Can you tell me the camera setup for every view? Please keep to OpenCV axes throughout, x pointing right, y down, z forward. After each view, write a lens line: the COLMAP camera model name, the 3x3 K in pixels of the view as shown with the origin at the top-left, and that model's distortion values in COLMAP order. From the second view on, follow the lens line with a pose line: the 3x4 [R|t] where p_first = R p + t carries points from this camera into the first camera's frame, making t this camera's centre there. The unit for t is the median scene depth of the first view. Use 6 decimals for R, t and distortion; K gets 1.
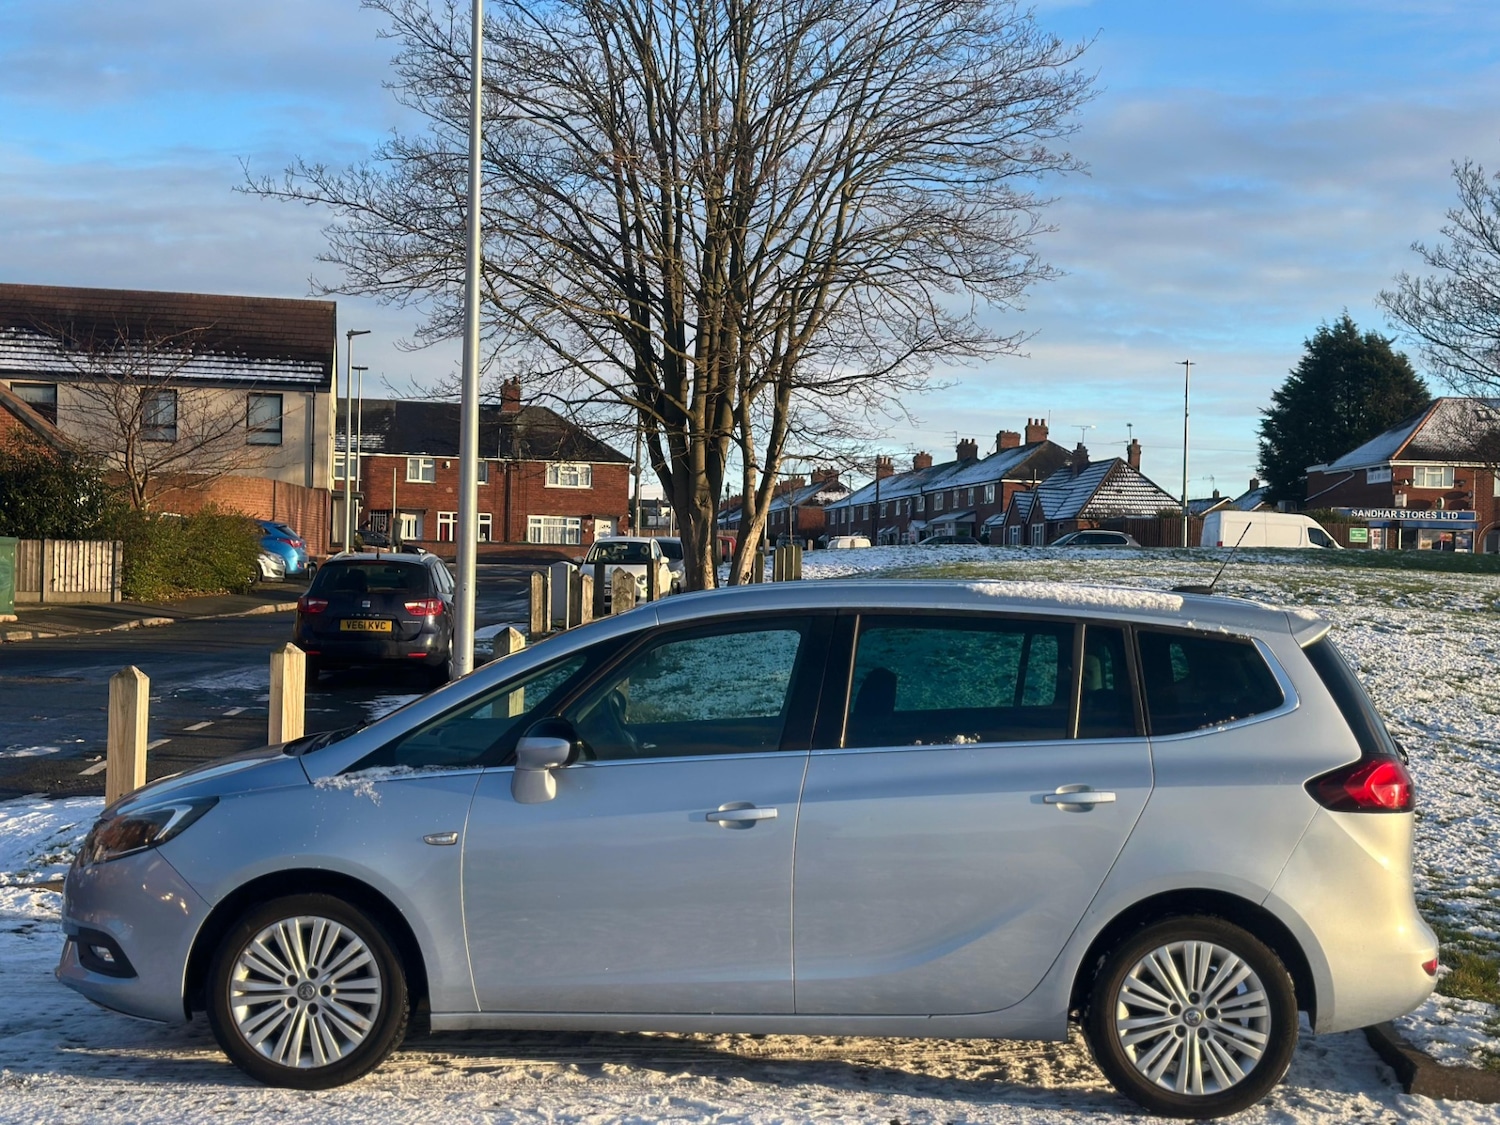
lens RADIAL K [[2074.0, 0, 754.5], [0, 2074.0, 585.4], [0, 0, 1]] dist [0.132873, 0.000000]
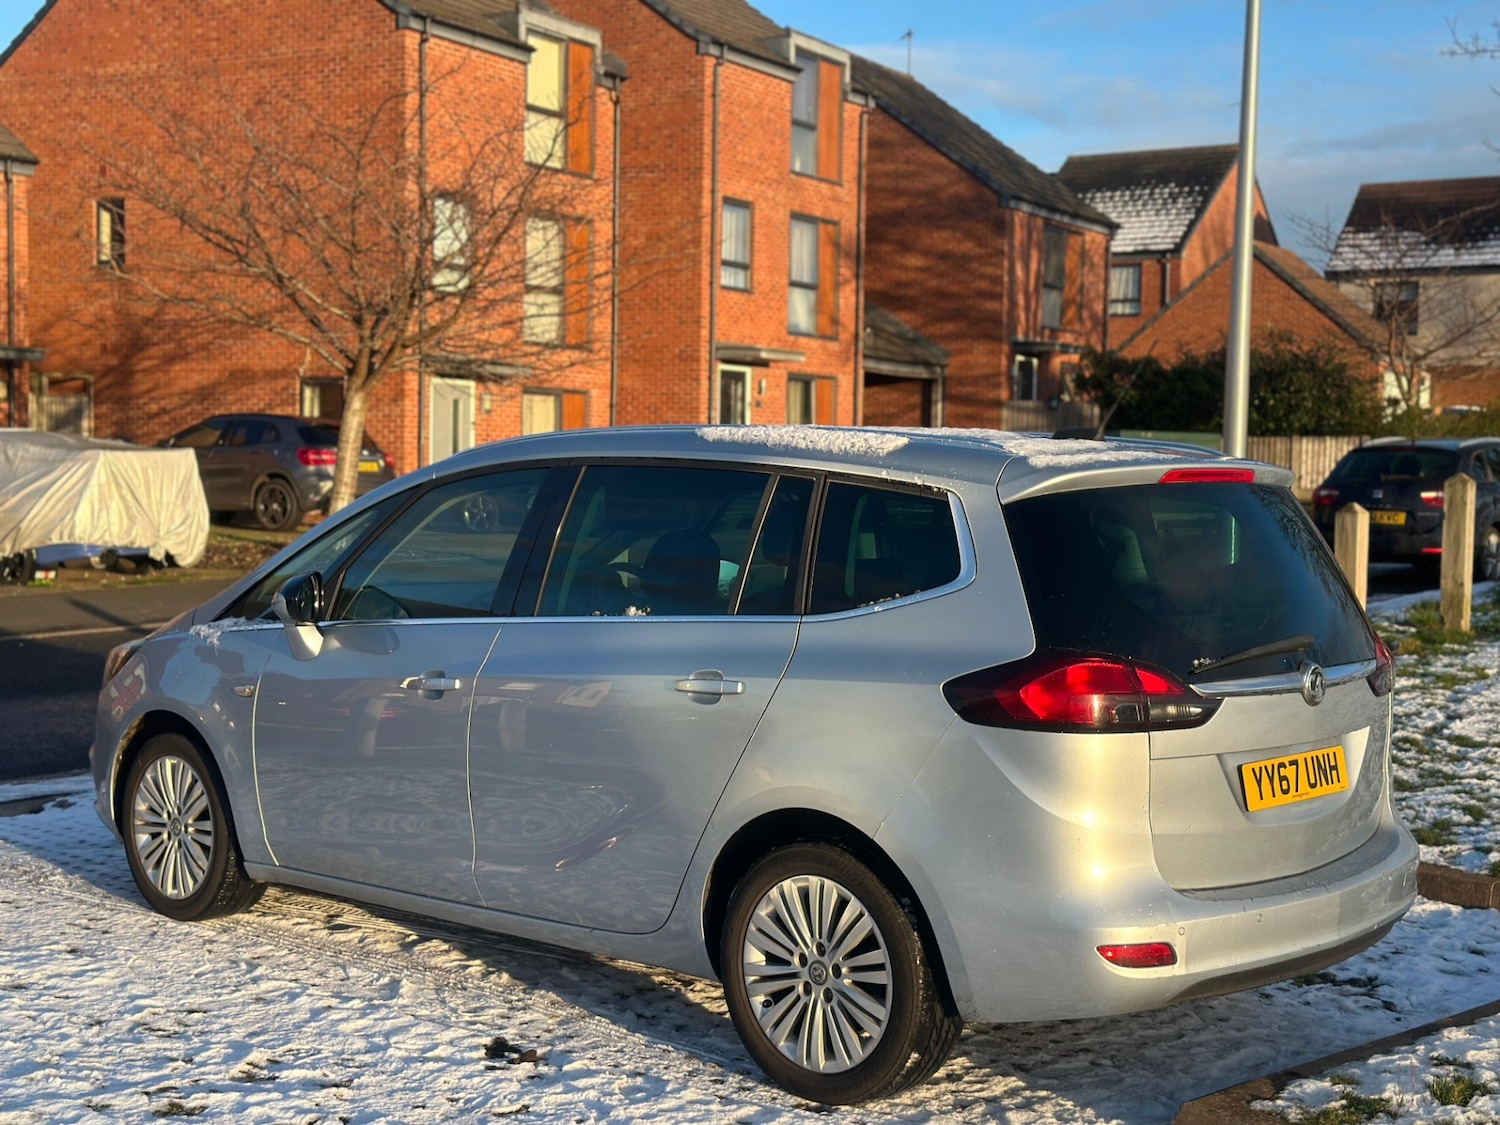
lens RADIAL K [[2082.5, 0, 738.6], [0, 2082.5, 566.5], [0, 0, 1]] dist [0.128194, 0.000000]
pose [[0.756322, 0.021477, -0.653847, 0.662525], [0.001650, 0.999395, 0.034735, 0.025812], [0.654198, -0.027349, 0.755829, 0.376478]]
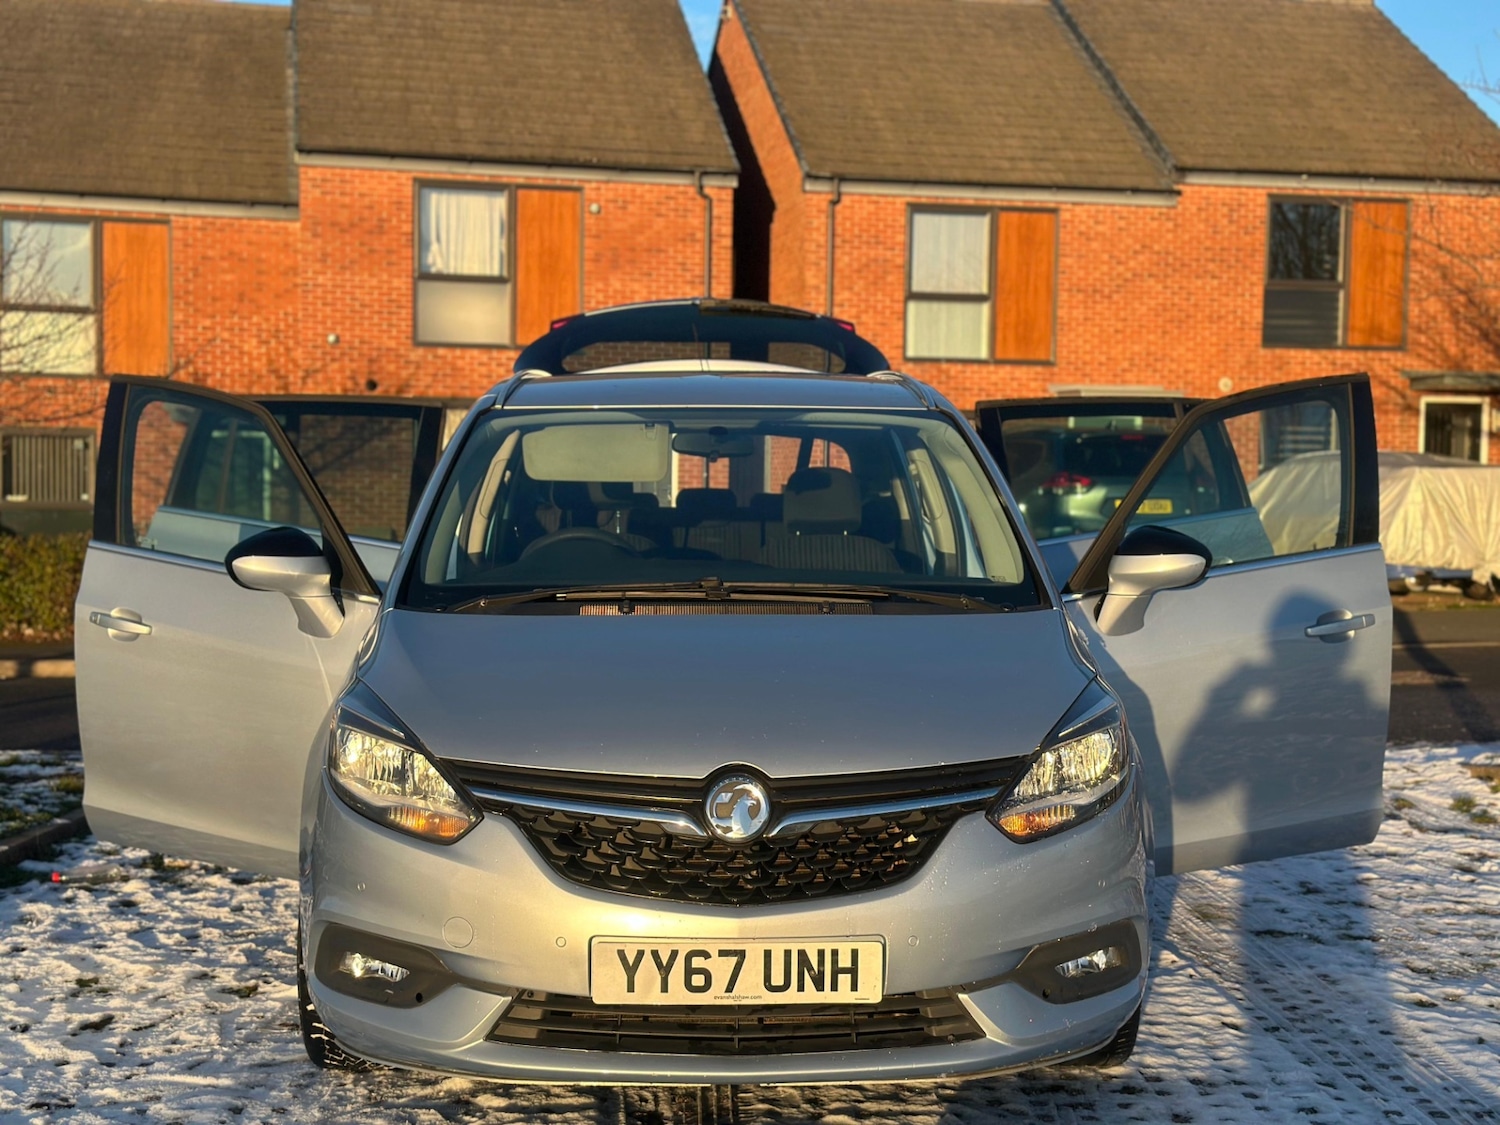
lens RADIAL K [[2082.5, 0, 749.2], [0, 2082.5, 564.2], [0, 0, 1]] dist [0.128194, 0.000000]
pose [[0.054218, 0.012075, -0.998456, 0.826542], [-0.011560, 0.999867, 0.011465, 0.068252], [0.998462, 0.010920, 0.054350, 0.927920]]
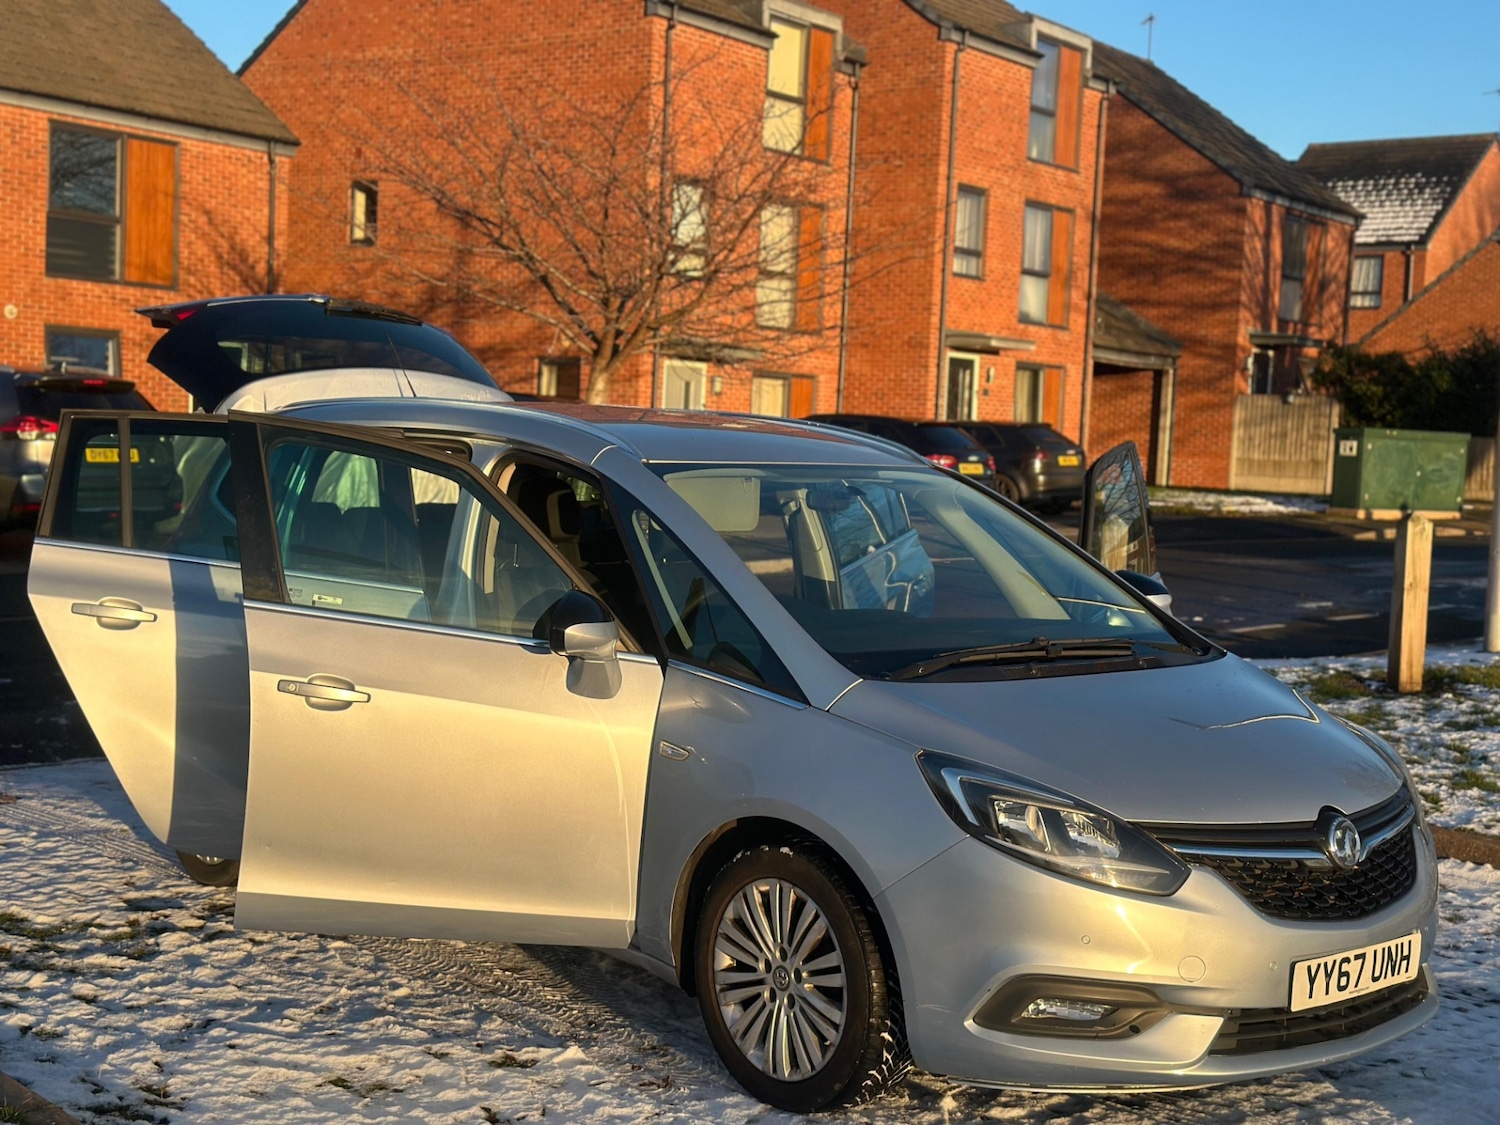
lens RADIAL K [[2082.5, 0, 742.3], [0, 2082.5, 559.4], [0, 0, 1]] dist [0.128194, 0.000000]
pose [[0.689019, 0.047521, -0.723184, 0.643381], [-0.026518, 0.998833, 0.040369, 0.022970], [0.724258, -0.008637, 0.689475, 0.334270]]
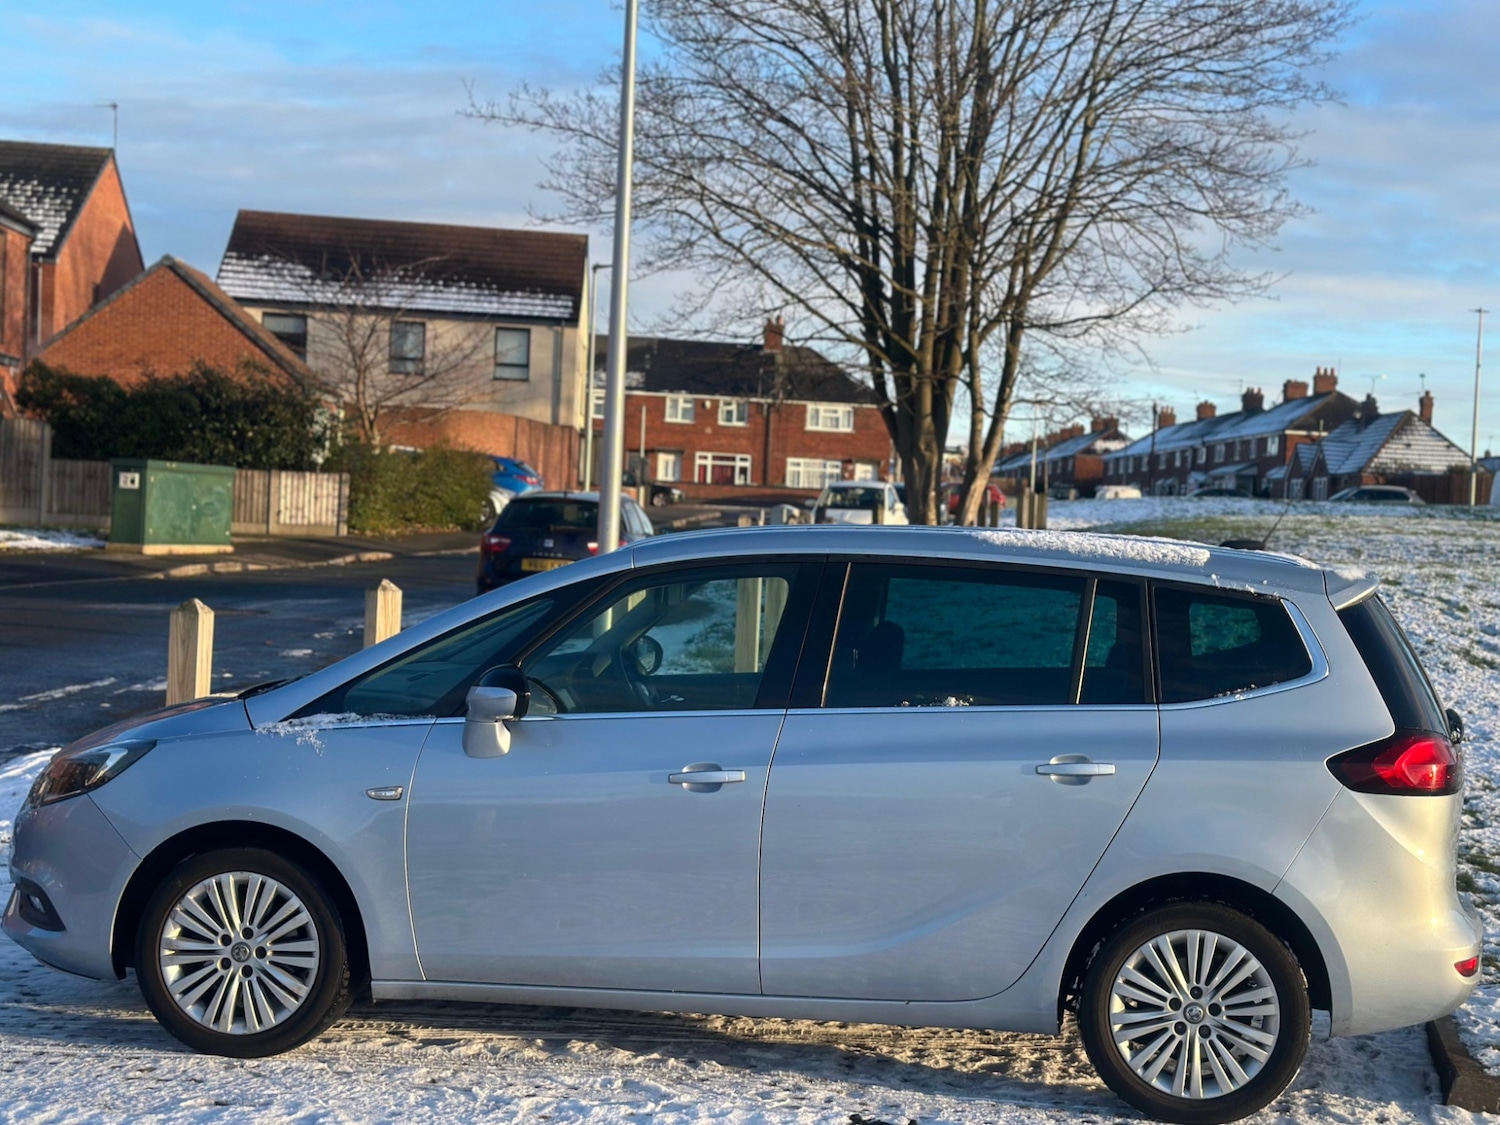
lens RADIAL K [[2133.4, 0, 891.4], [0, 2133.4, 584.1], [0, 0, 1]] dist [0.140510, 0.000000]
pose [[0.997491, 0.025338, -0.066101, 0.128923], [-0.023795, 0.999428, 0.024023, 0.000681], [0.066672, -0.022390, 0.997524, 0.062728]]
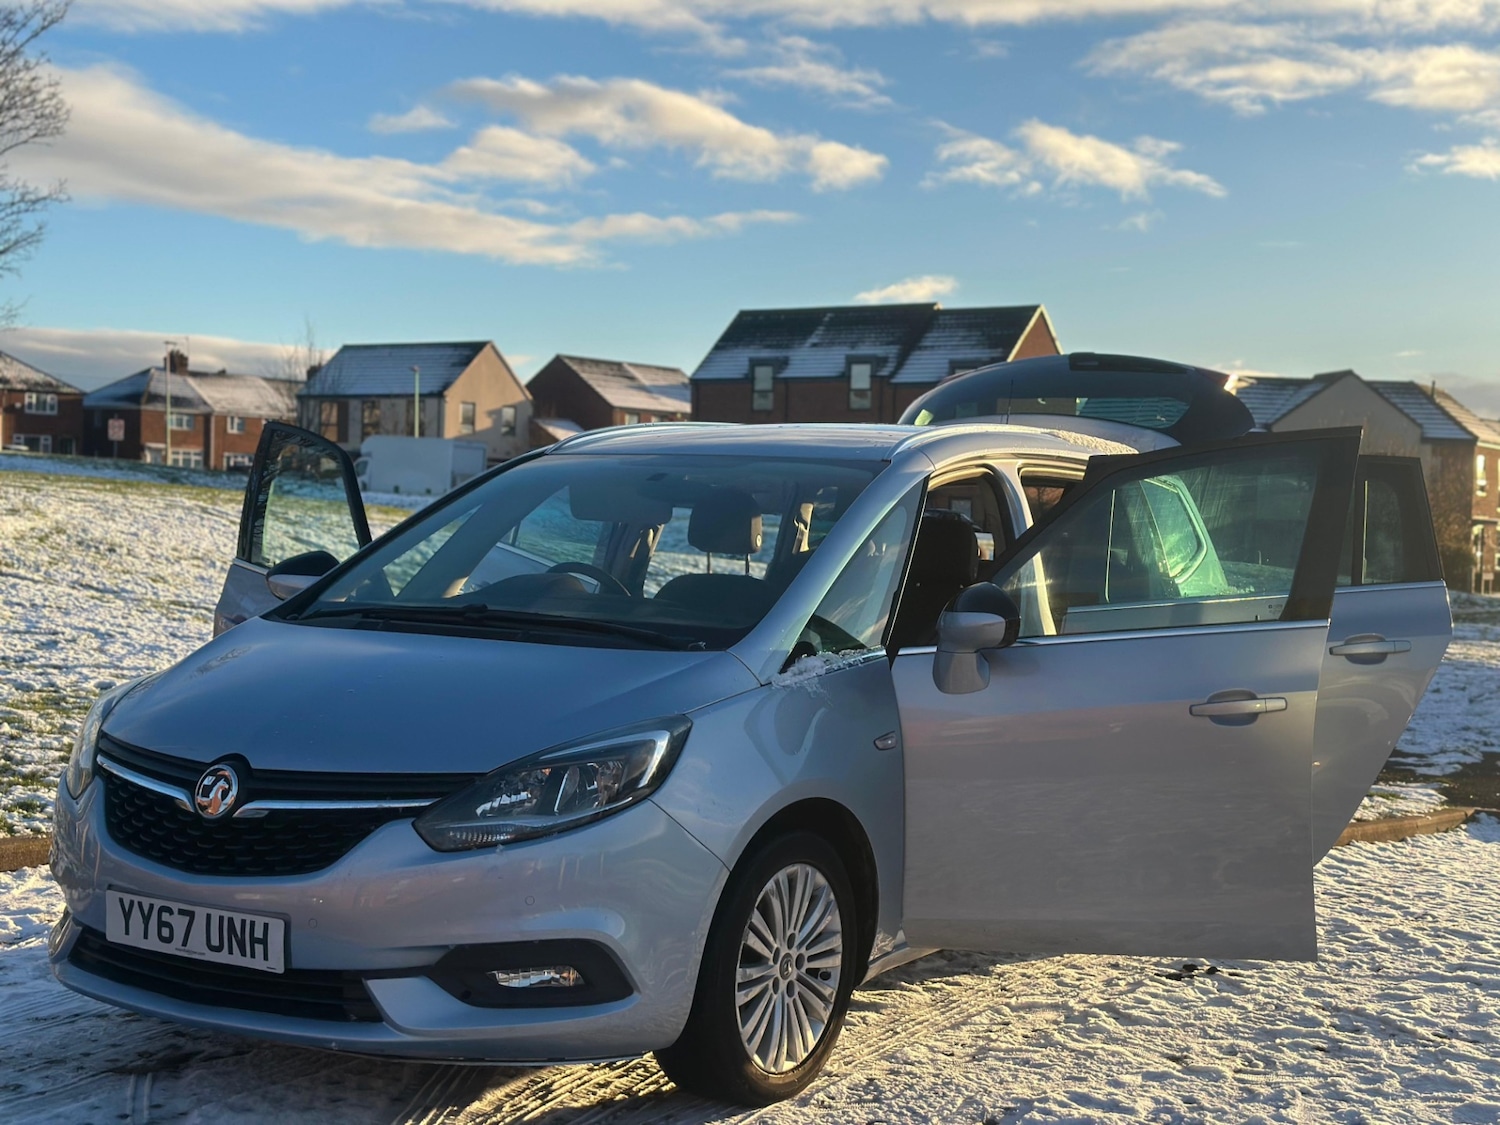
lens RADIAL K [[2082.5, 0, 761.7], [0, 2082.5, 563.9], [0, 0, 1]] dist [0.128194, 0.000000]
pose [[-0.515657, -0.019335, -0.856577, 0.742988], [-0.055115, 0.998423, 0.010642, 0.054452], [0.855021, 0.052698, -0.515910, 1.420301]]
